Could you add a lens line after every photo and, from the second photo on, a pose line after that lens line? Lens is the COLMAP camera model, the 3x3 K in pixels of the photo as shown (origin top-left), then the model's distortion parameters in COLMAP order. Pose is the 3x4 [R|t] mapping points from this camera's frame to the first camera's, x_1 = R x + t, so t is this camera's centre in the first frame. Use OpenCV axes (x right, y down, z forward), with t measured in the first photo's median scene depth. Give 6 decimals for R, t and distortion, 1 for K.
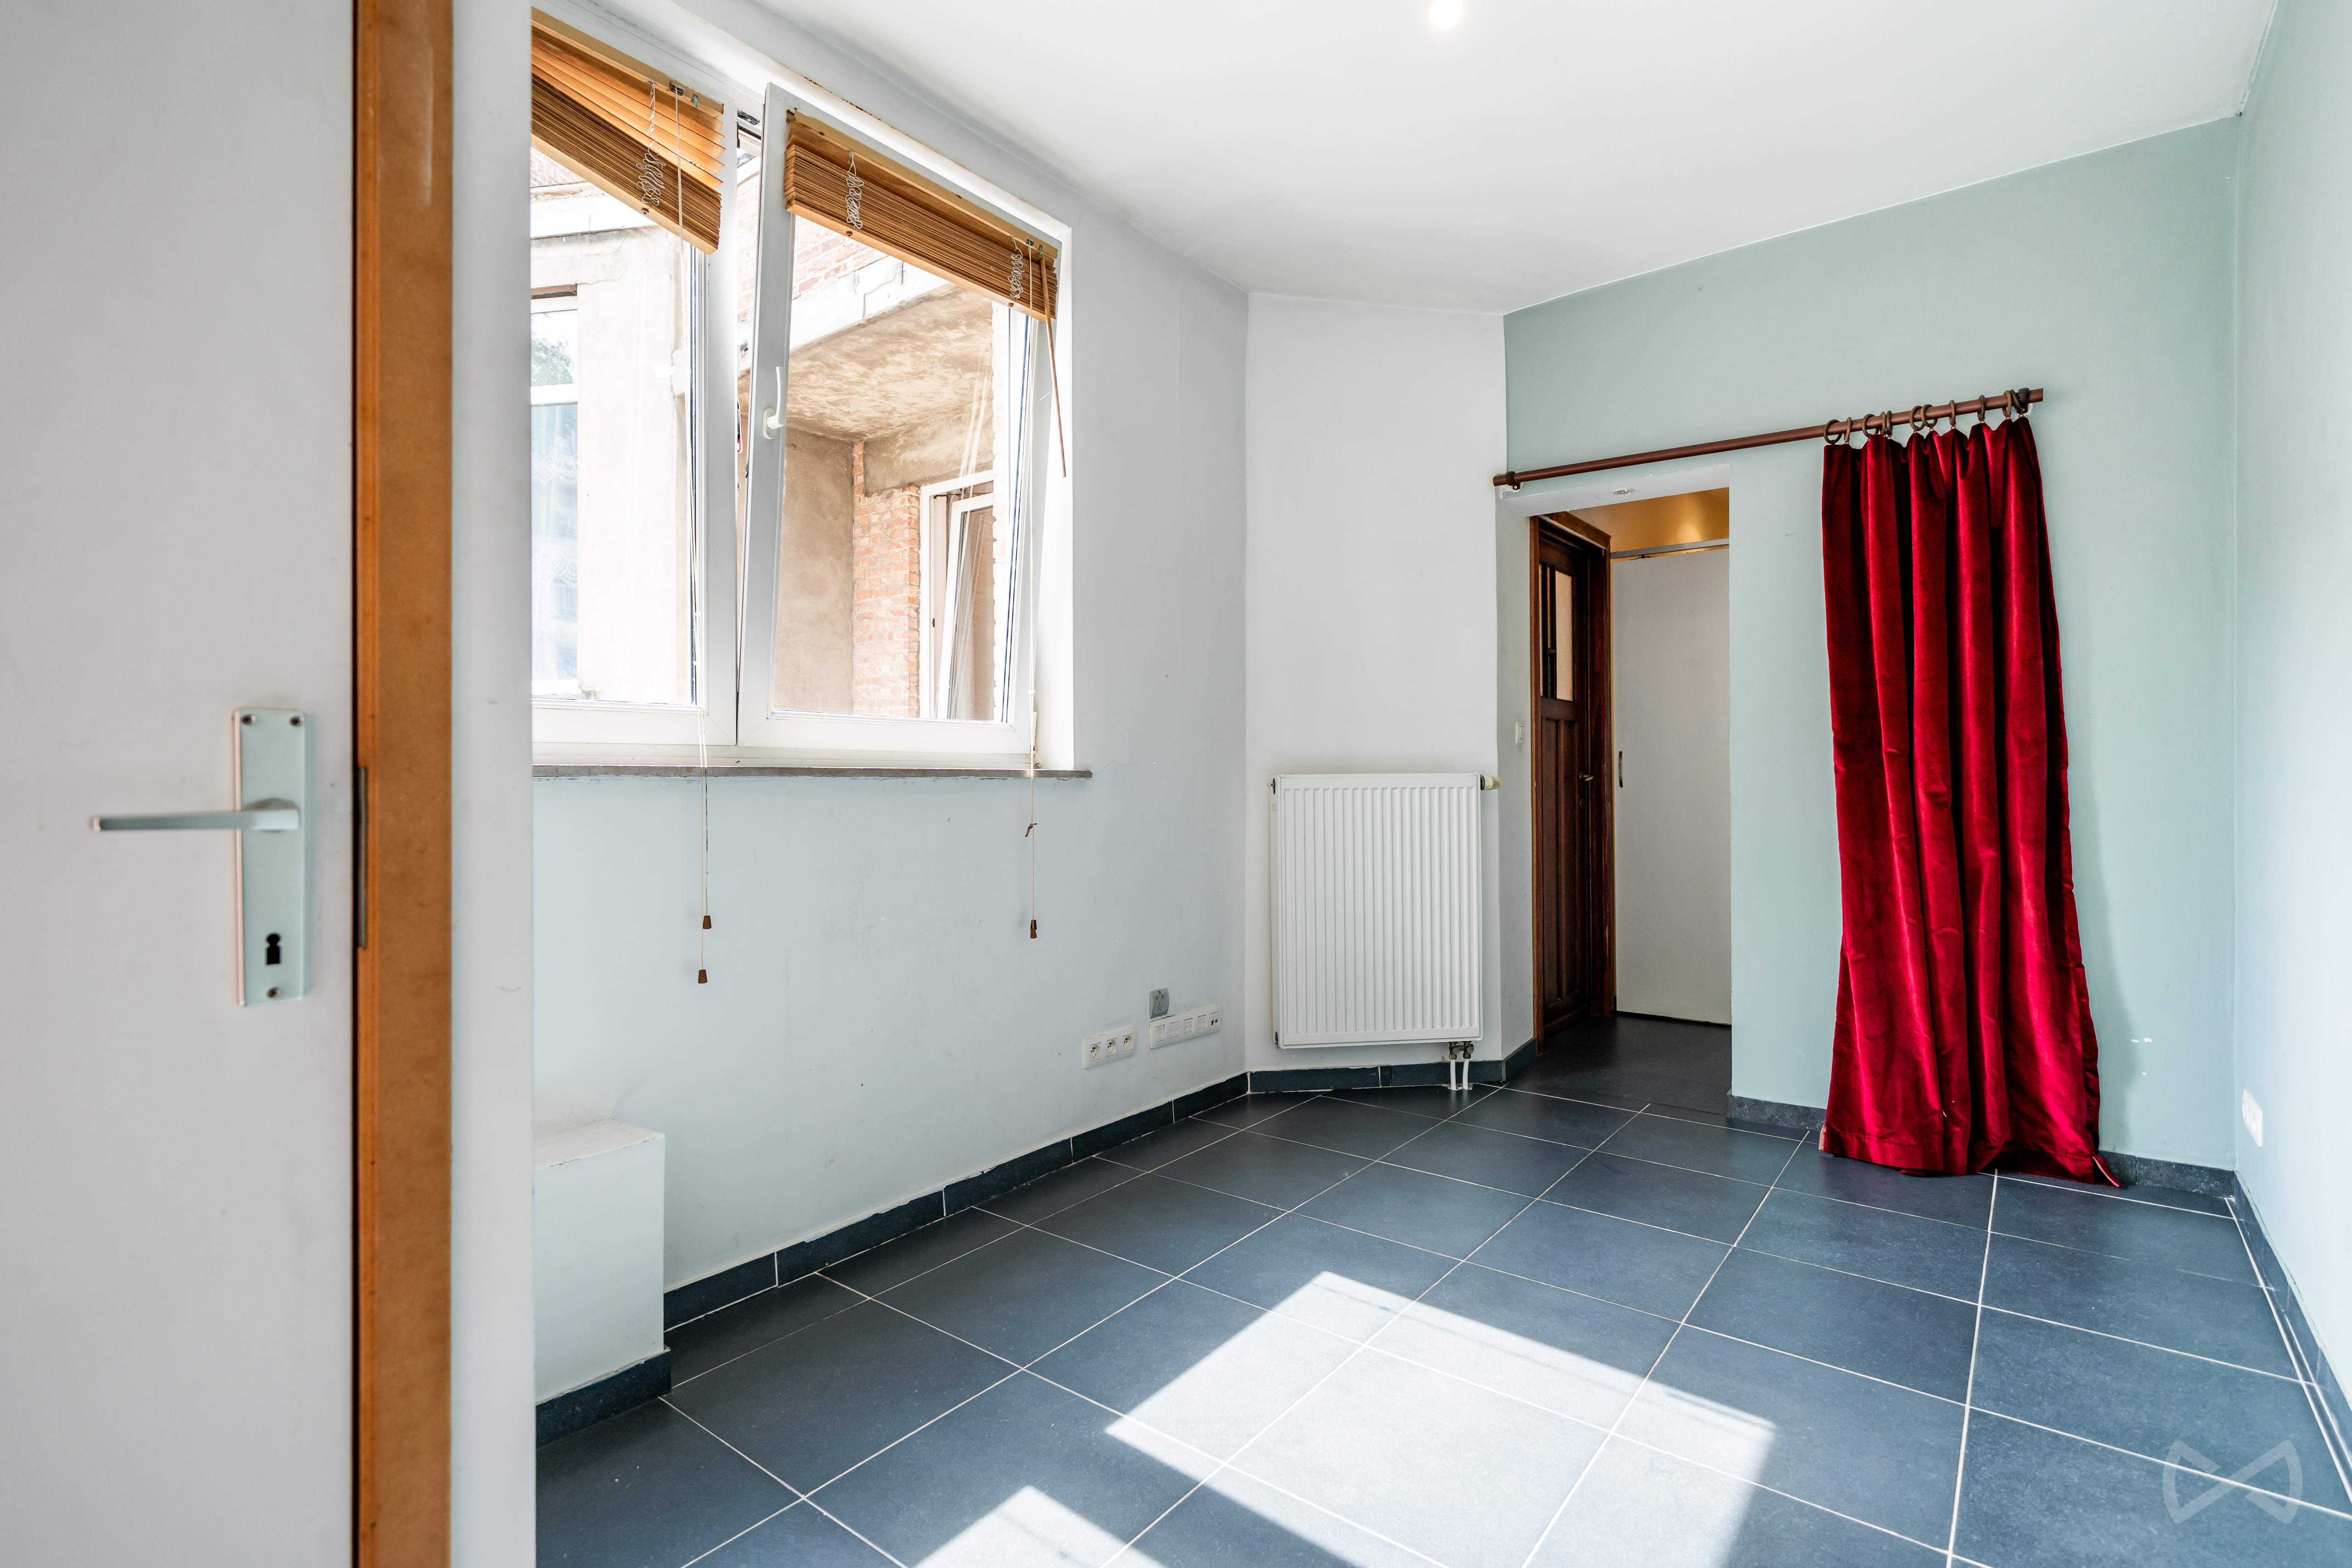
lens RADIAL K [[1092.1, 0, 1177.4], [0, 1092.1, 774.0], [0, 0, 1]] dist [-0.001016, -0.000215]
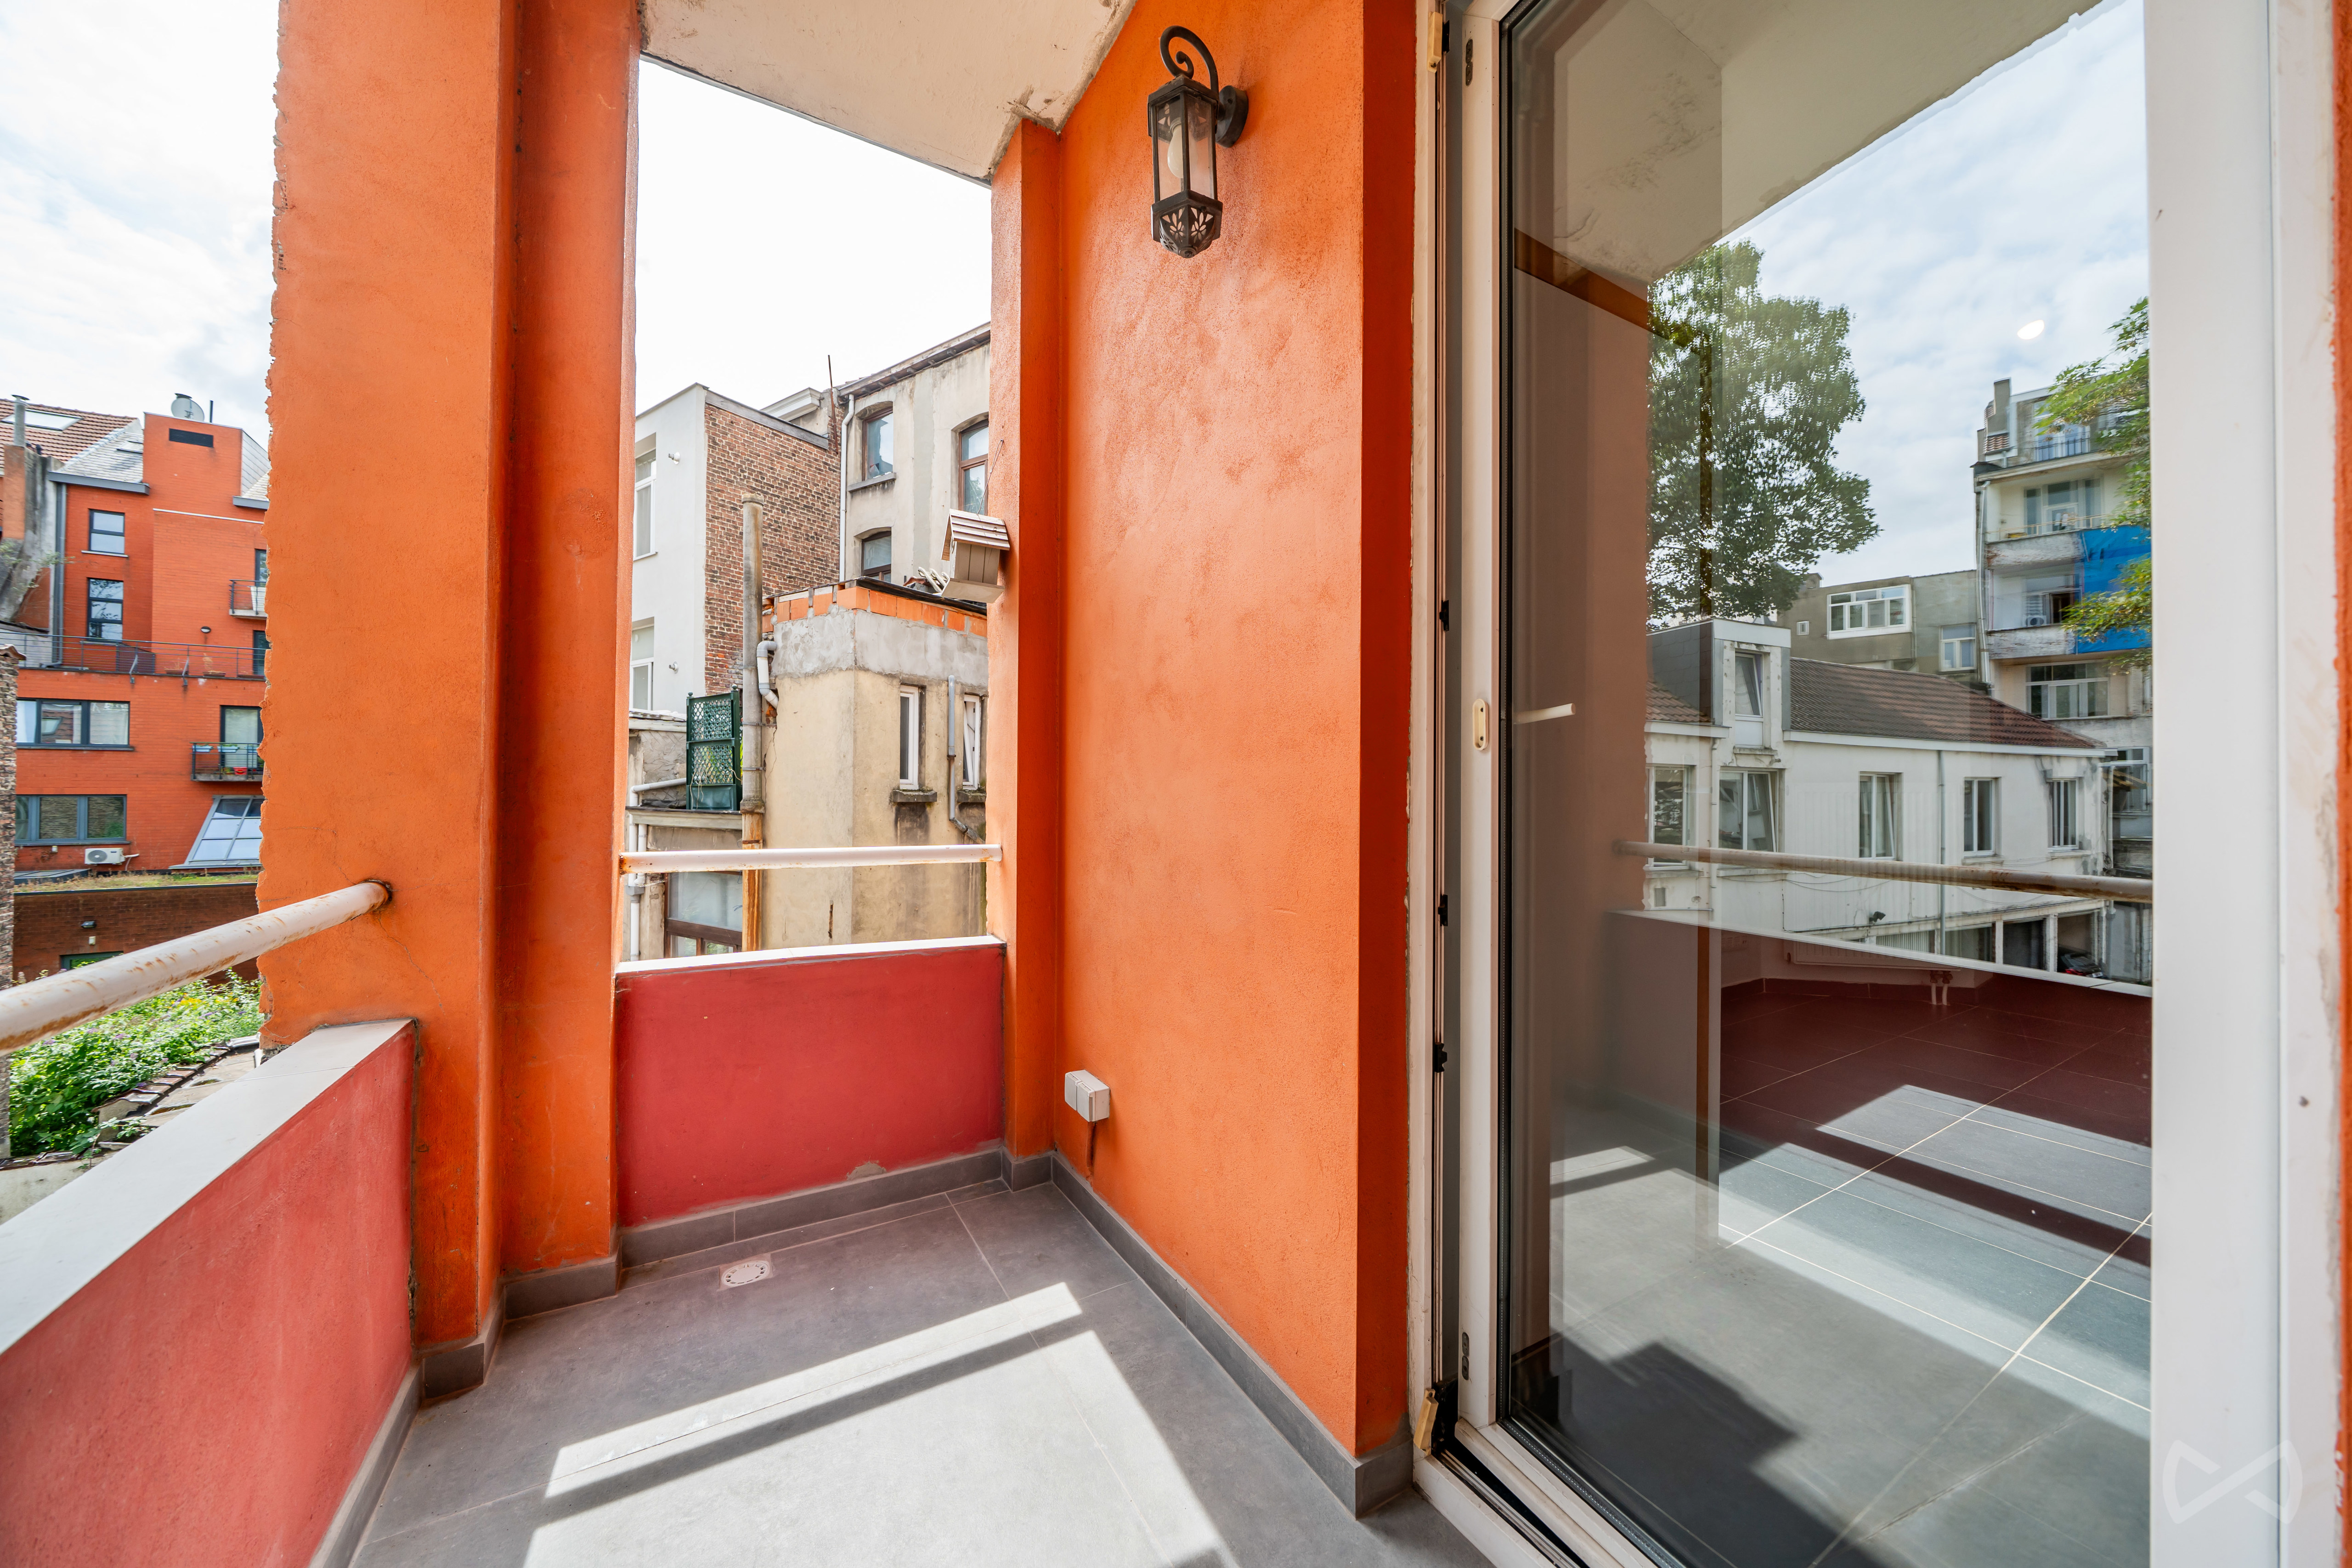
lens RADIAL K [[798.7, 0, 1173.4], [0, 798.7, 785.8], [0, 0, 1]] dist [-0.008879, 0.000016]
pose [[0.928079, 0.007348, -0.372311, -0.389870], [-0.005824, 0.999969, 0.005218, -0.000469], [0.372338, -0.002675, 0.928093, -0.460291]]
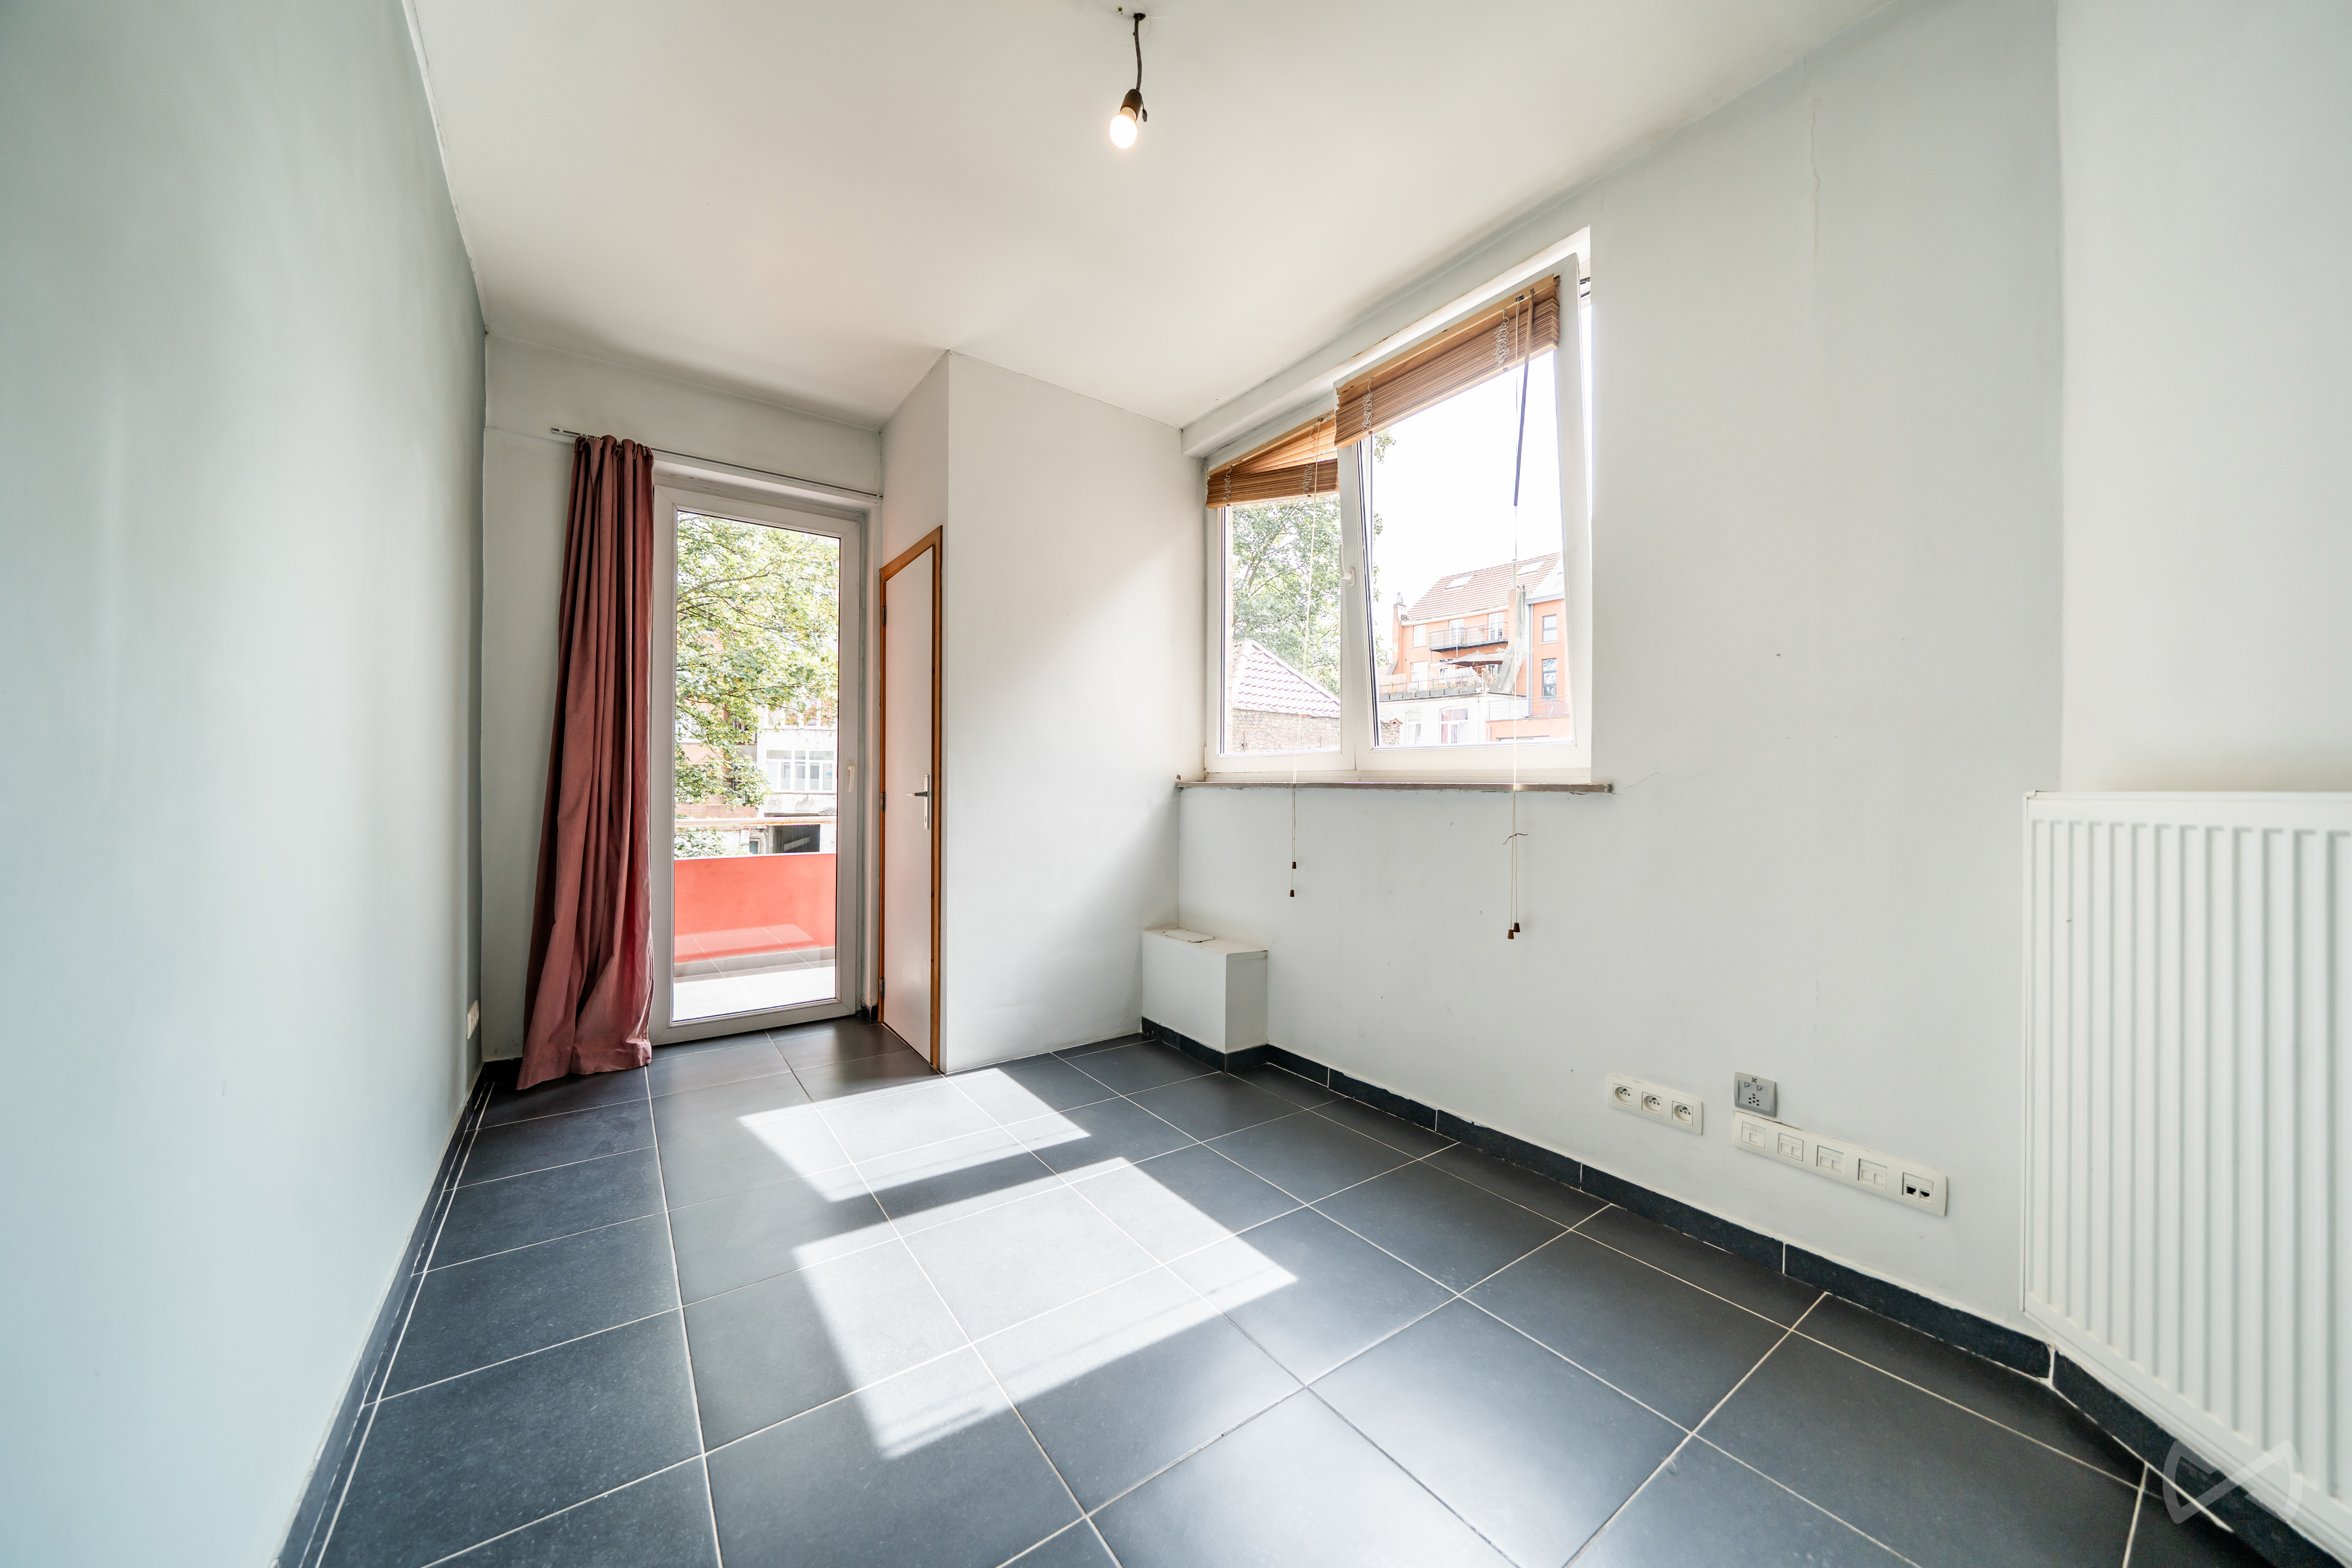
lens RADIAL K [[798.7, 0, 1174.1], [0, 798.7, 776.5], [0, 0, 1]] dist [-0.008879, 0.000016]
pose [[-0.279752, -0.006730, -0.960049, 0.748709], [0.000064, 0.999975, -0.007029, -0.006522], [0.960072, -0.002027, -0.279744, 0.930778]]
